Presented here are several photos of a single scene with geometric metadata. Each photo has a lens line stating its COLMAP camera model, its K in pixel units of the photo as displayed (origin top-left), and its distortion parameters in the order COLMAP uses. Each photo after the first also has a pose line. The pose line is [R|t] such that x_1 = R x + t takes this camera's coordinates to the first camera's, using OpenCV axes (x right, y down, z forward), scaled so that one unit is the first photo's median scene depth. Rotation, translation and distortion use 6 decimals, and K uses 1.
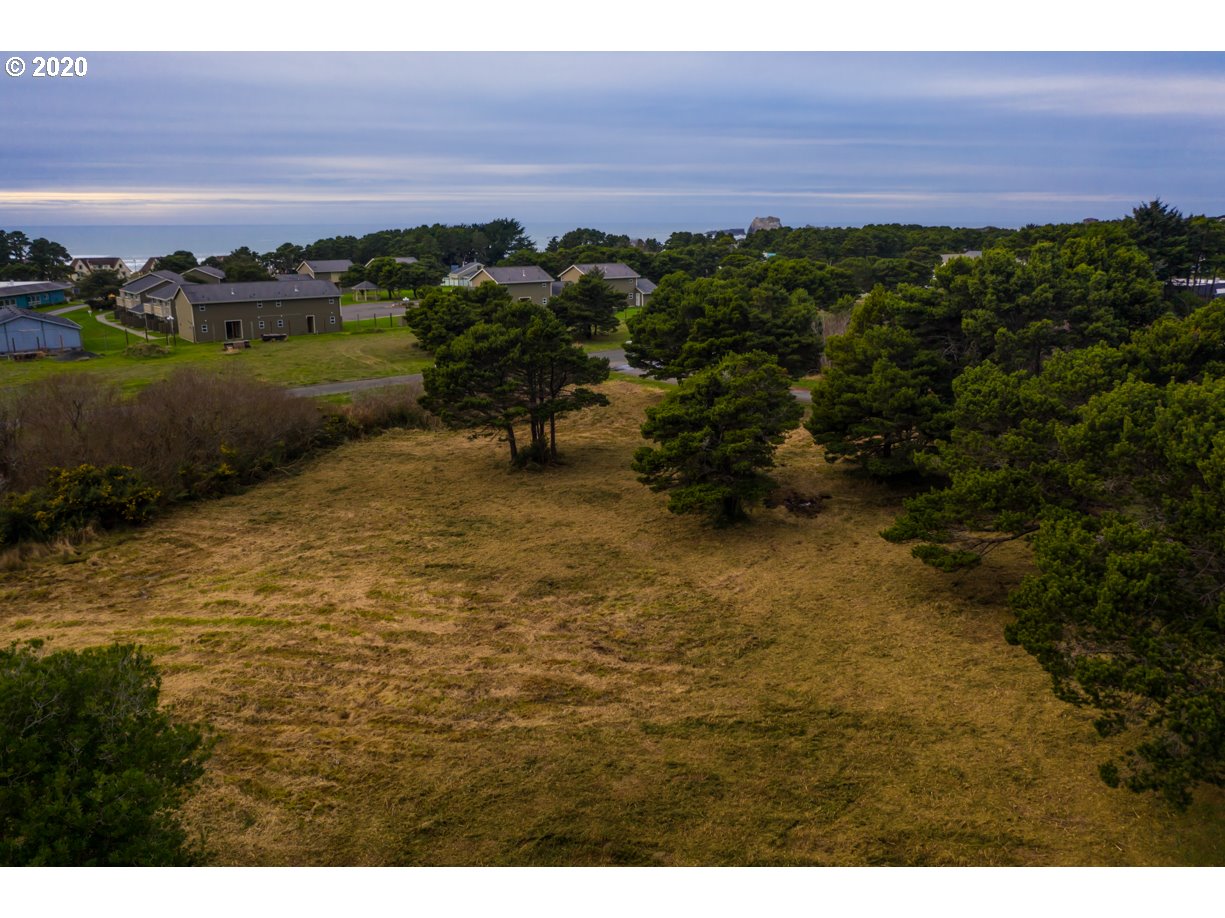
lens RADIAL K [[983.2, 0, 612.5], [0, 983.2, 459.0], [0, 0, 1]] dist [-0.022819, 0.057894]
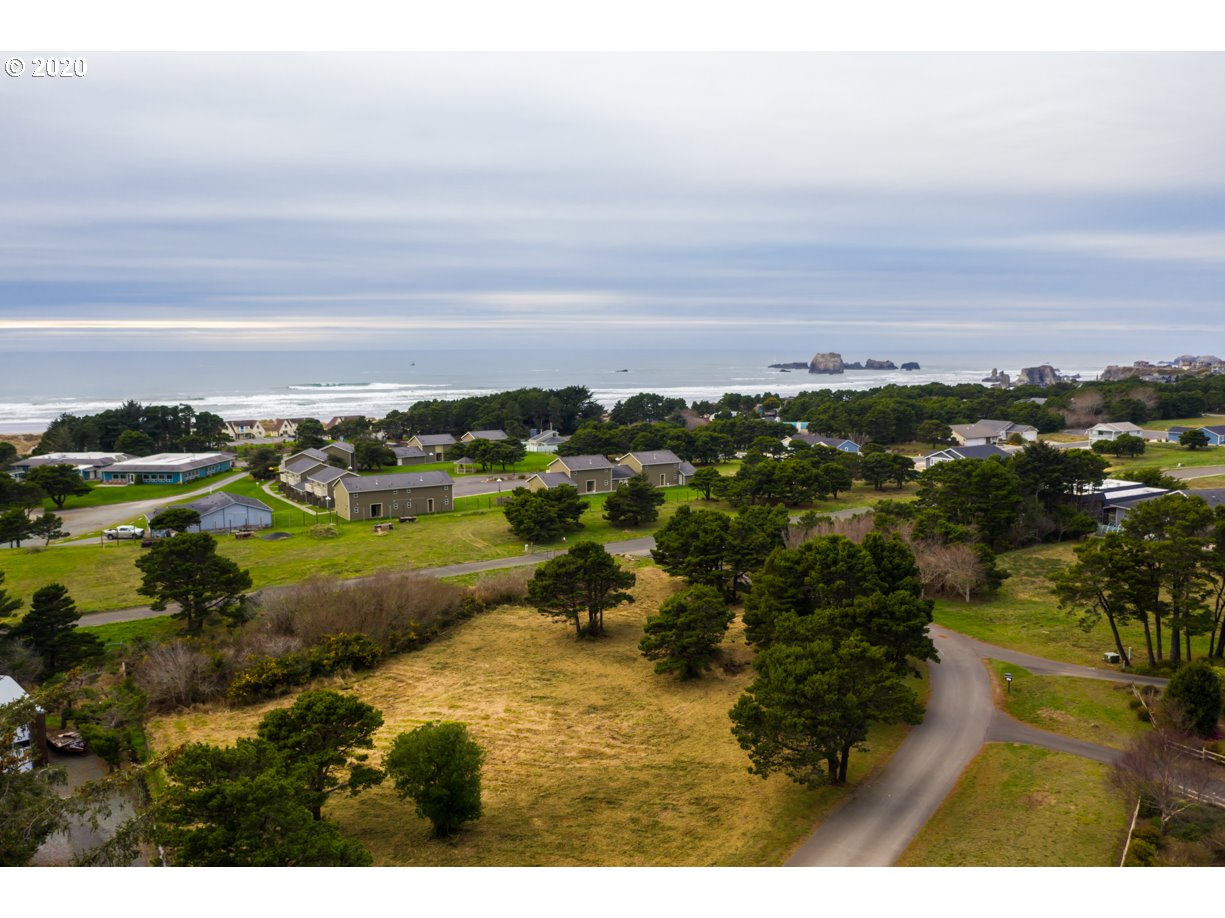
lens RADIAL K [[976.5, 0, 612.5], [0, 976.5, 459.0], [0, 0, 1]] dist [-0.035522, 0.066835]
pose [[0.997533, 0.010772, -0.069361, 0.087519], [-0.019342, 0.992081, -0.124099, -0.107815], [0.067475, 0.125134, 0.989843, -0.847708]]
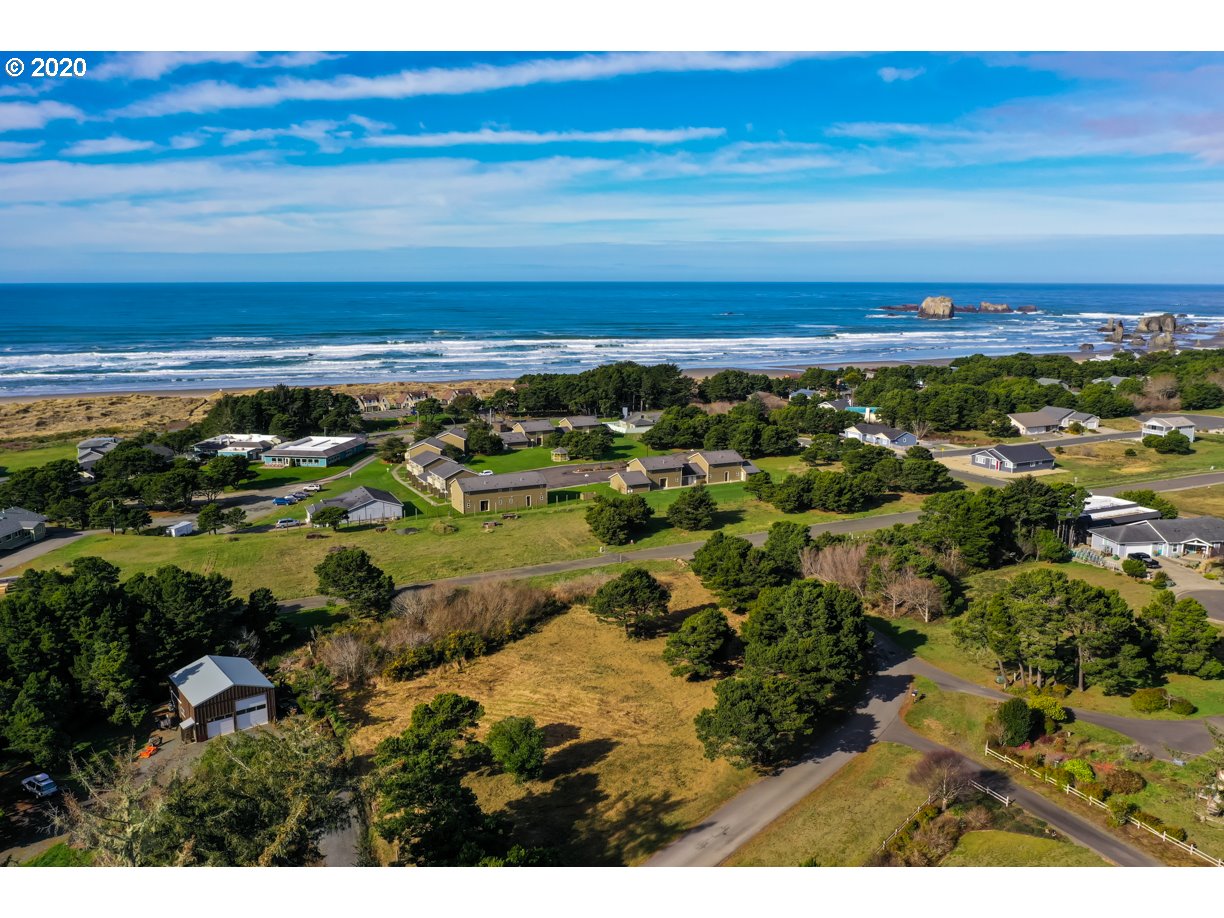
lens RADIAL K [[970.9, 0, 612.0], [0, 970.9, 459.0], [0, 0, 1]] dist [-0.007682, -0.002326]
pose [[0.983529, 0.037696, -0.176773, 0.306640], [-0.047710, 0.997468, -0.052741, -0.350669], [0.174338, 0.060306, 0.982837, -1.554278]]
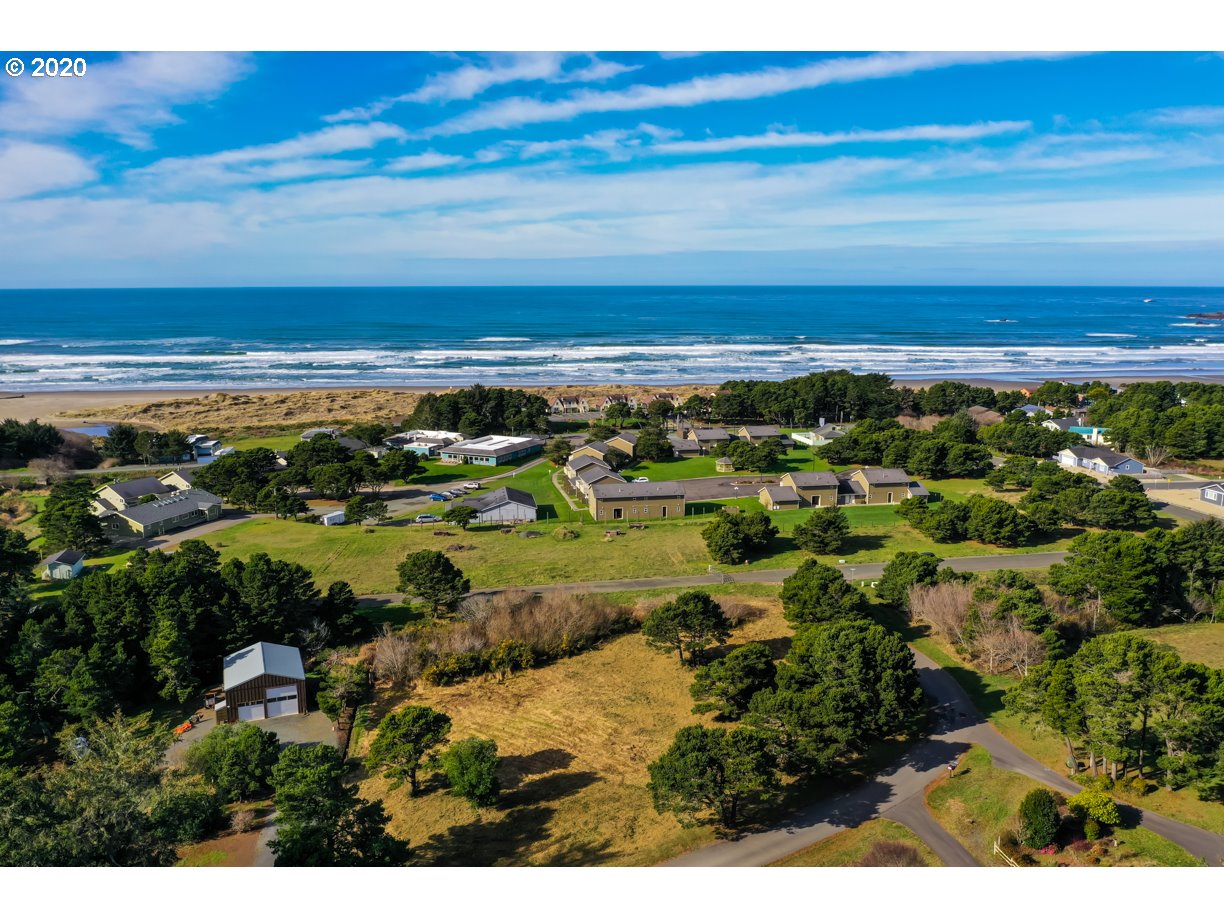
lens RADIAL K [[977.3, 0, 612.0], [0, 977.3, 459.0], [0, 0, 1]] dist [-0.008599, -0.001002]
pose [[0.898784, 0.081629, -0.430725, 0.789639], [-0.107791, 0.993498, -0.036643, -0.421833], [0.424933, 0.079363, 0.901739, -1.273194]]
